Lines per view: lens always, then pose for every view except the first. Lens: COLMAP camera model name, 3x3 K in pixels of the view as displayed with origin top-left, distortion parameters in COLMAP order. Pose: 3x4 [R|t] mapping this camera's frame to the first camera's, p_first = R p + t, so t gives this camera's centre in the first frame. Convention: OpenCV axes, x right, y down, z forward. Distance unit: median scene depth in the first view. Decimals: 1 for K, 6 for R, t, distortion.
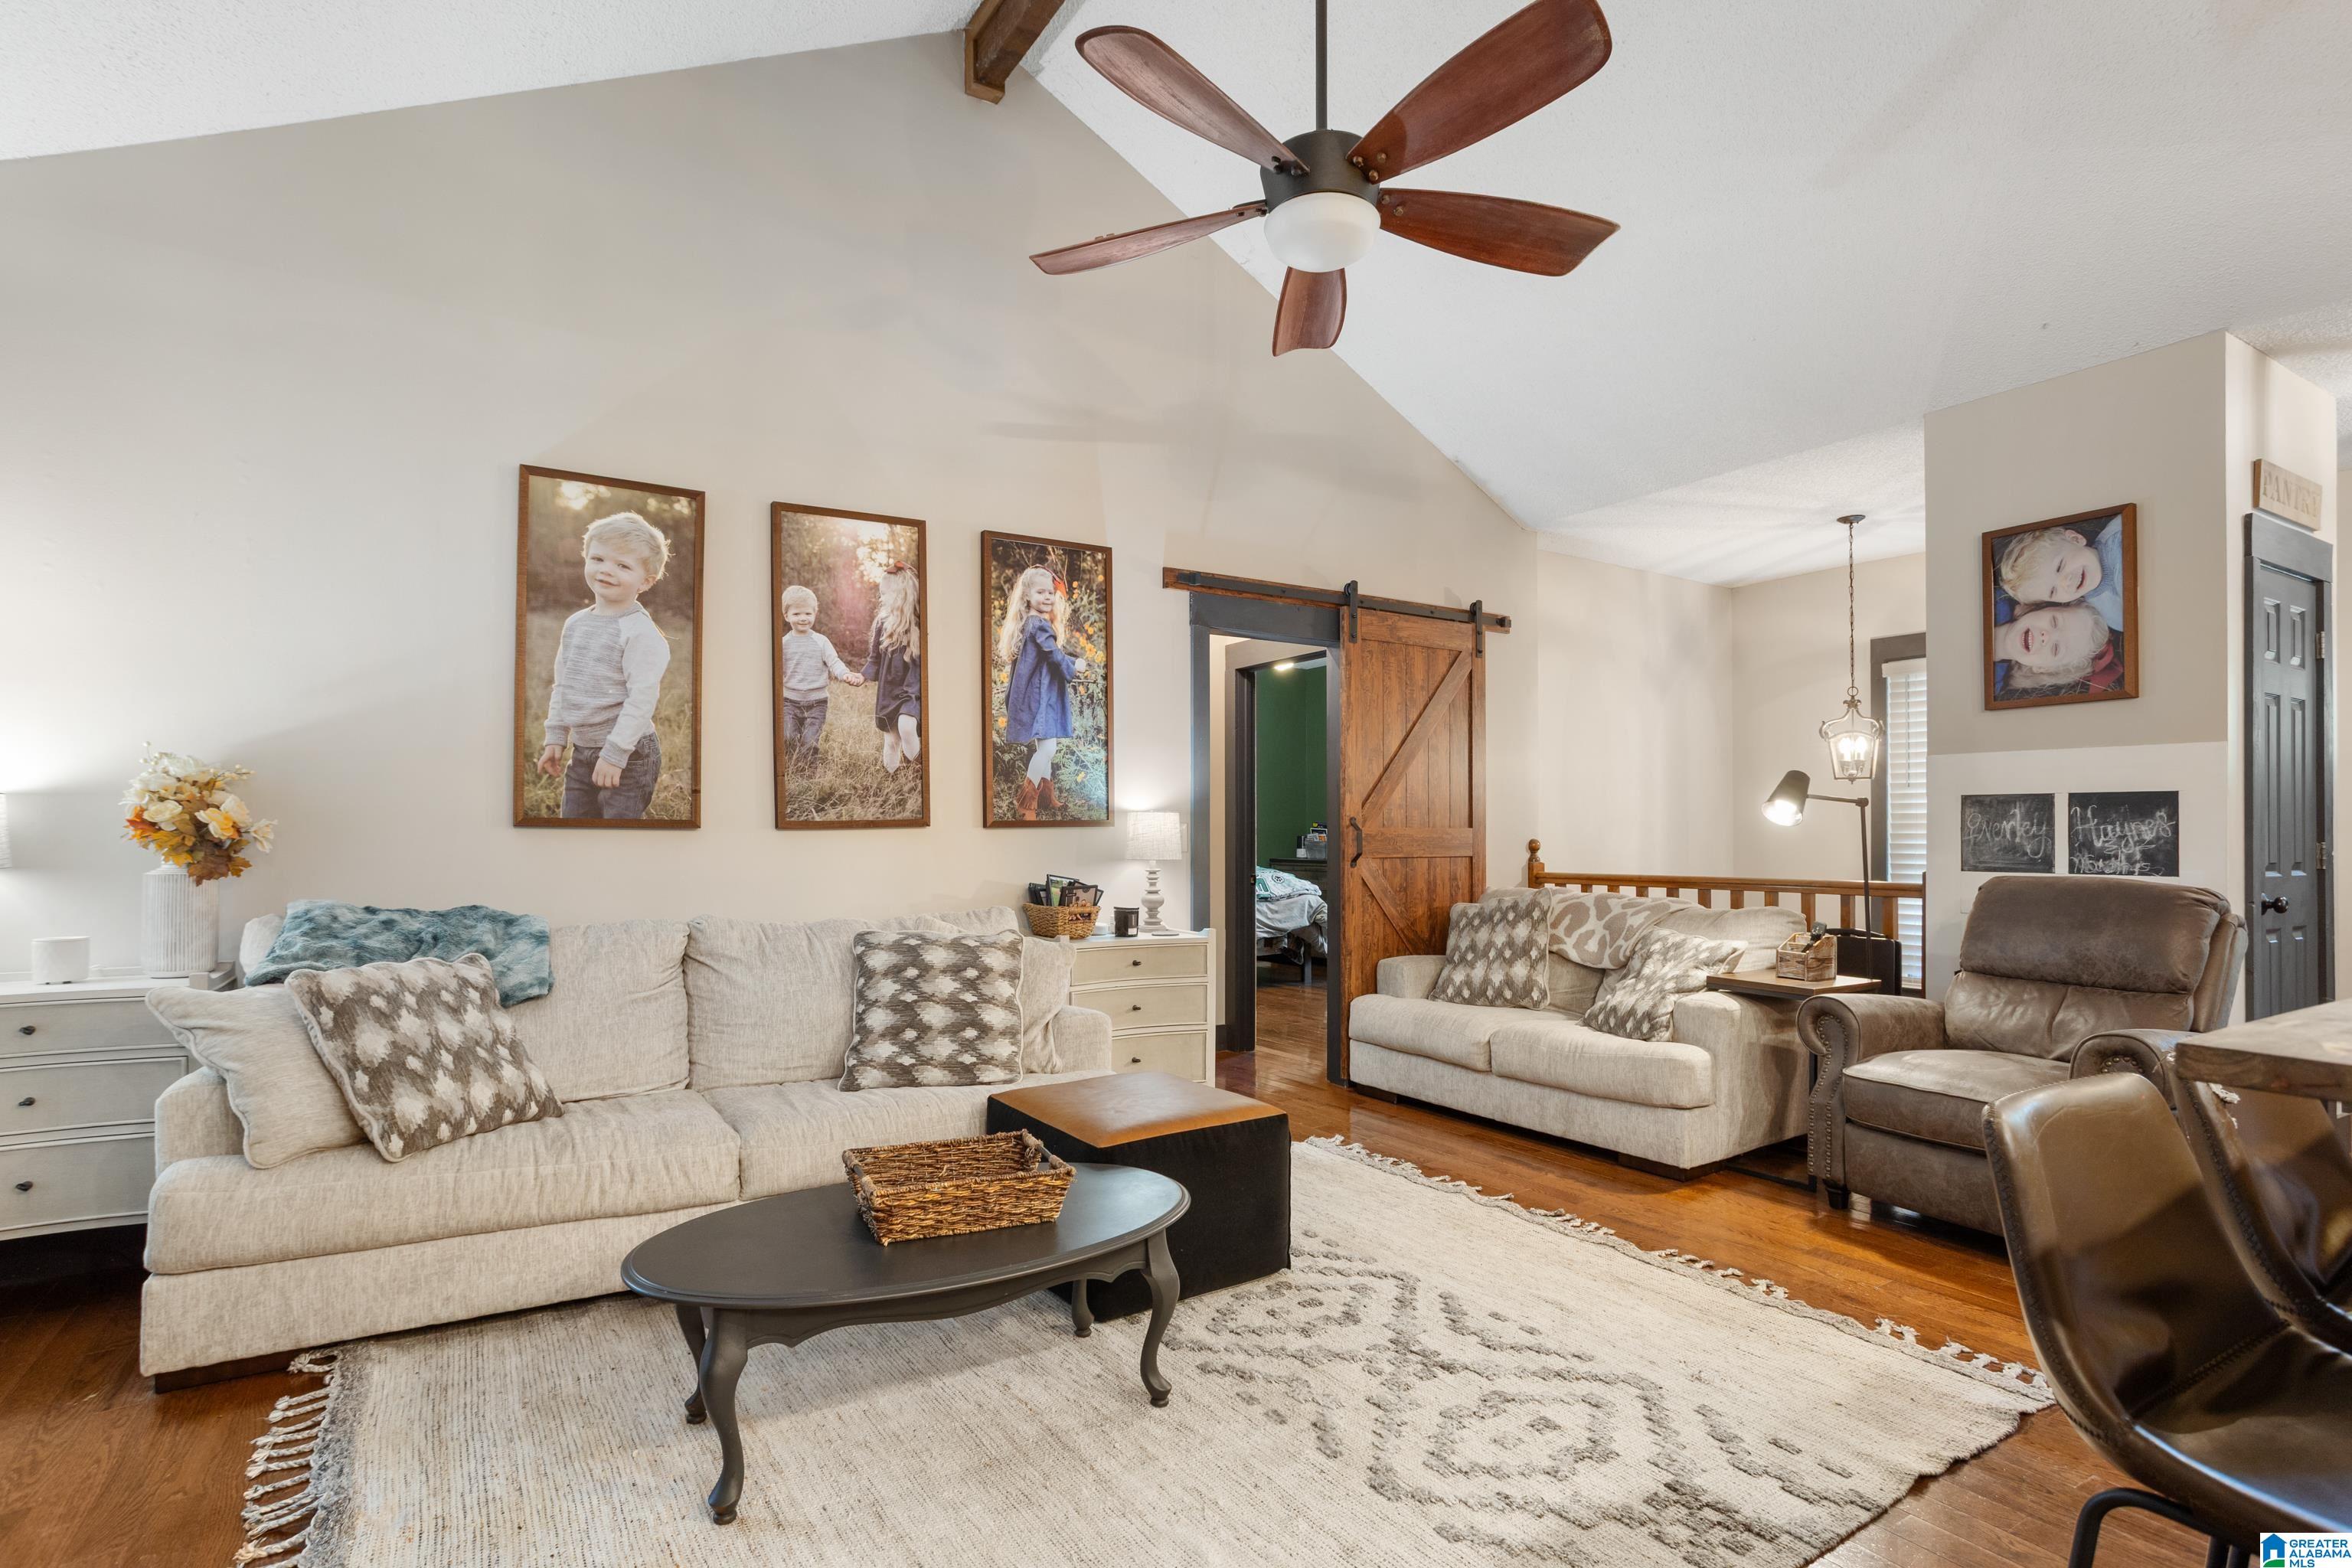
lens RADIAL K [[1180.2, 0, 1175.9], [0, 1180.2, 831.7], [0, 0, 1]] dist [-0.024870, 0.000143]
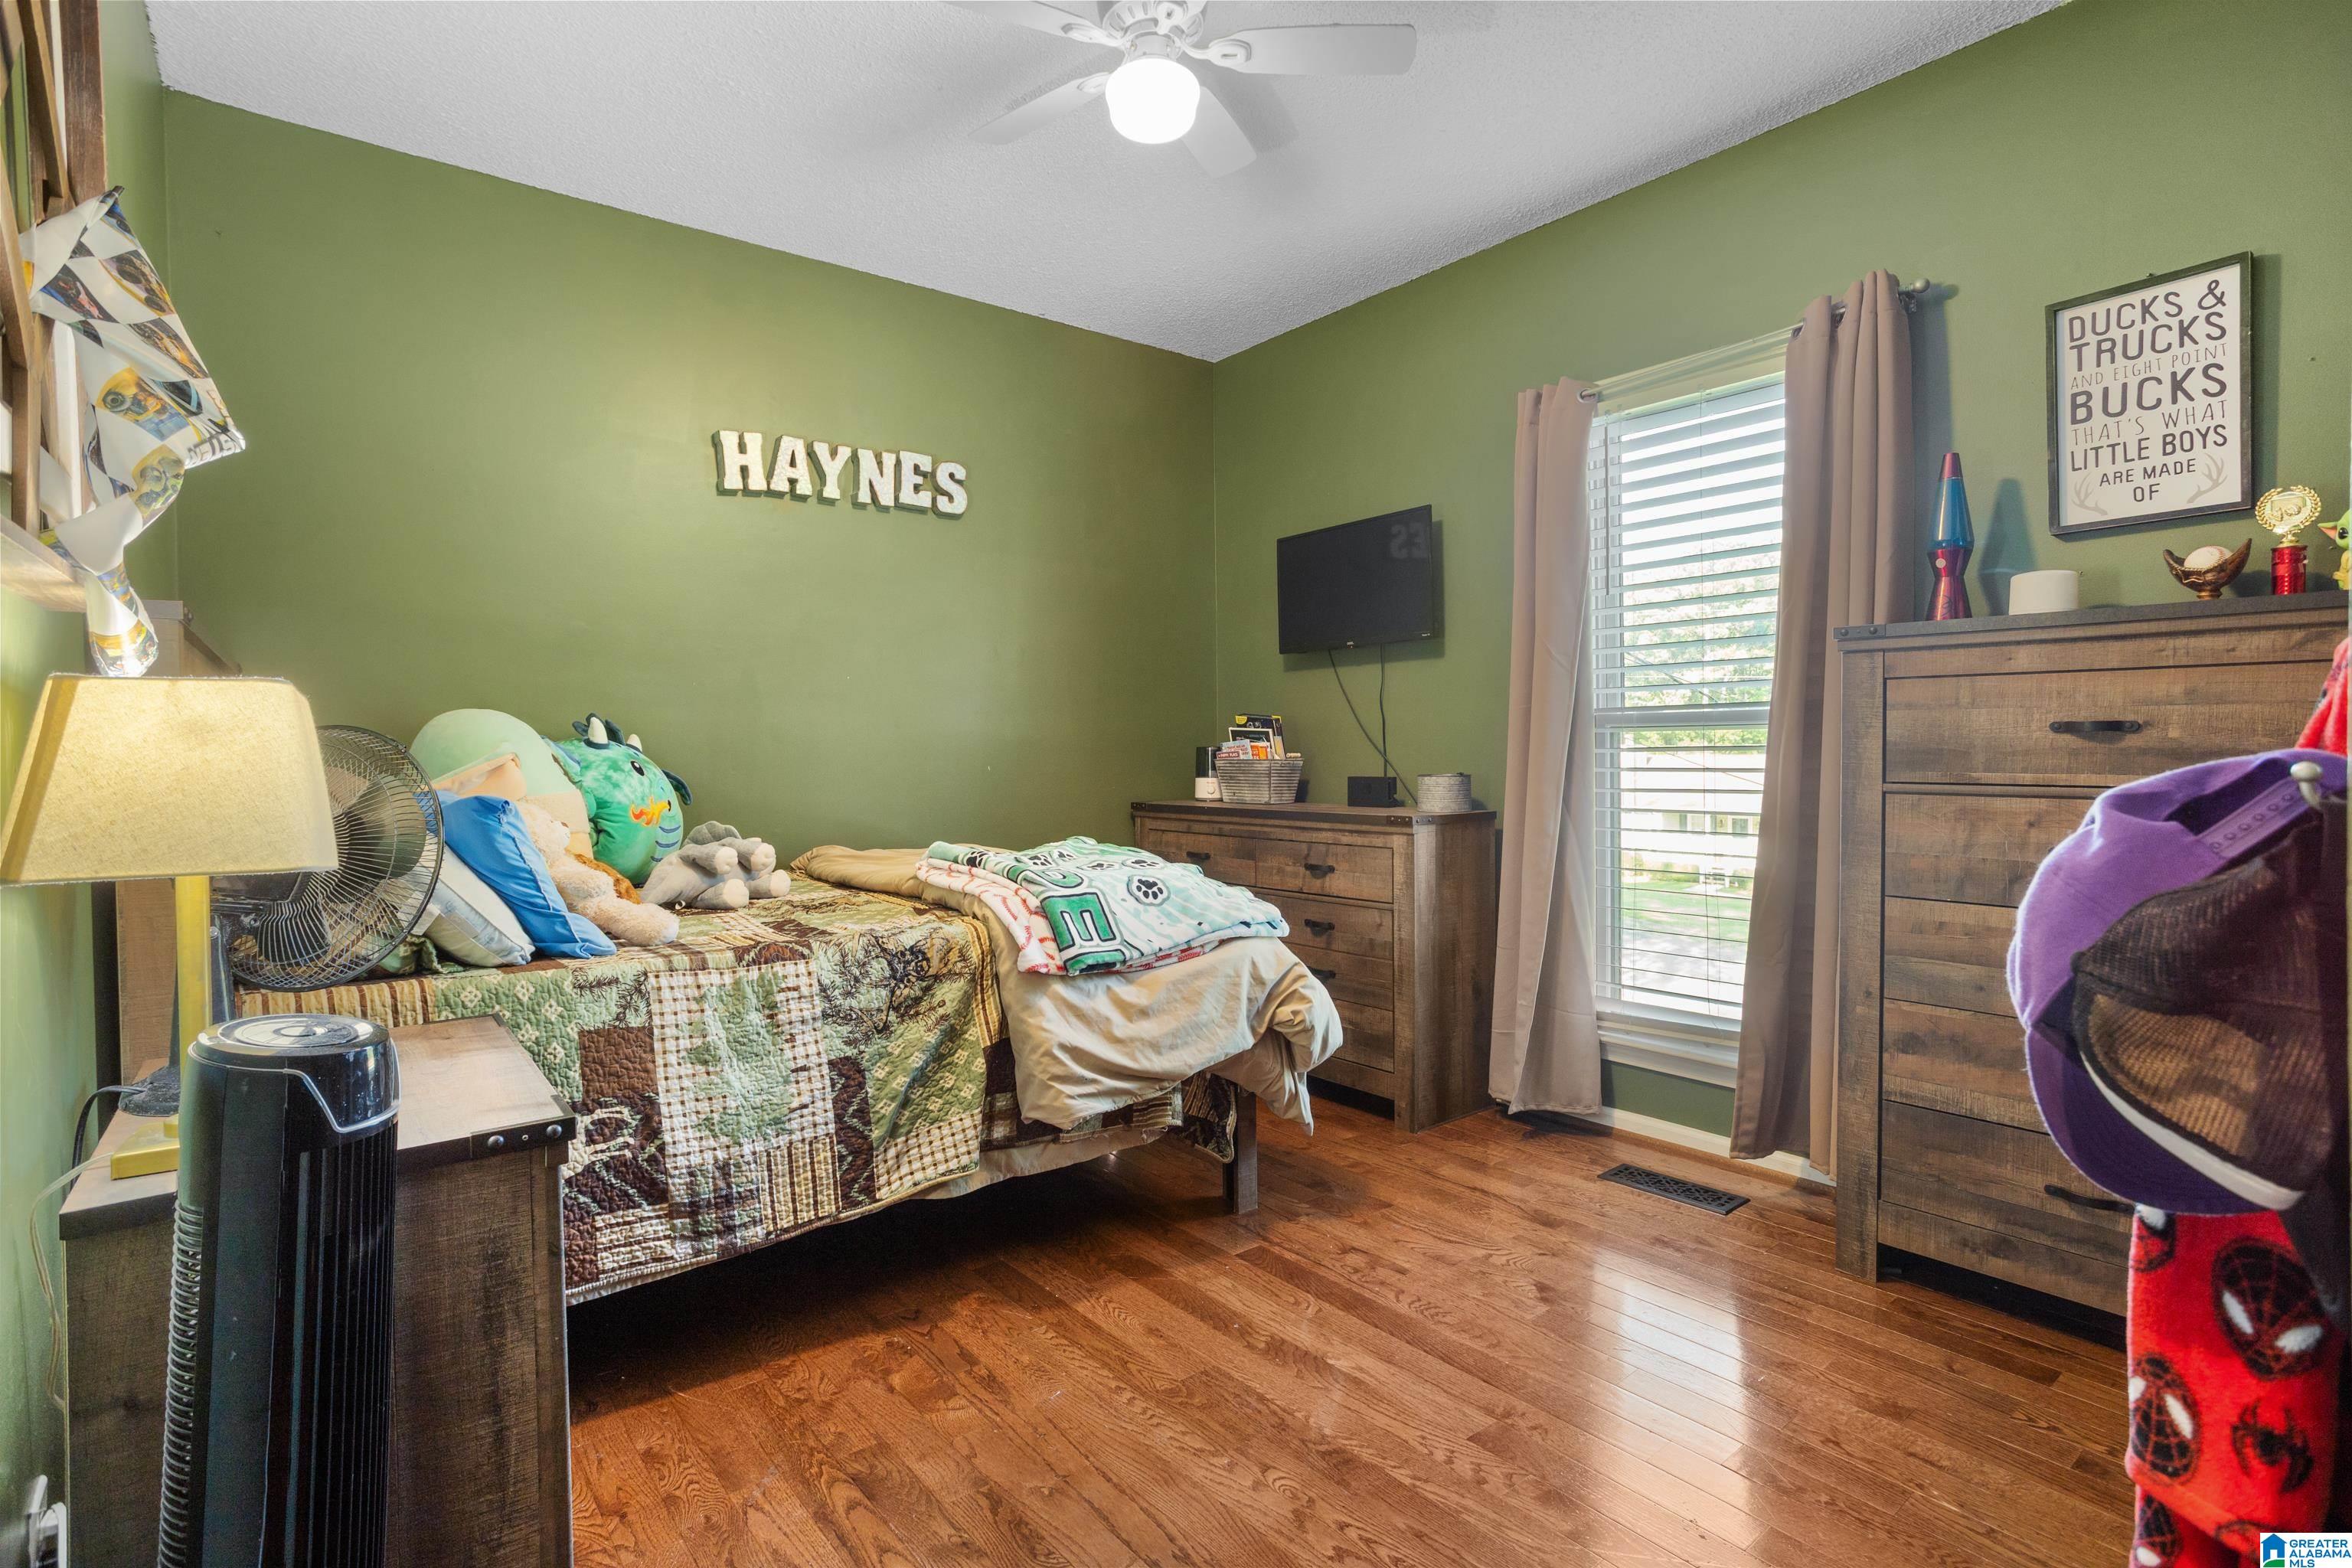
lens RADIAL K [[1153.0, 0, 1169.1], [0, 1153.0, 769.8], [0, 0, 1]] dist [-0.028500, -0.000001]
pose [[0.995542, -0.005440, 0.094163, 0.064917], [0.004045, 0.999879, 0.015003, 0.006119], [-0.094233, -0.014556, 0.995444, 0.716211]]
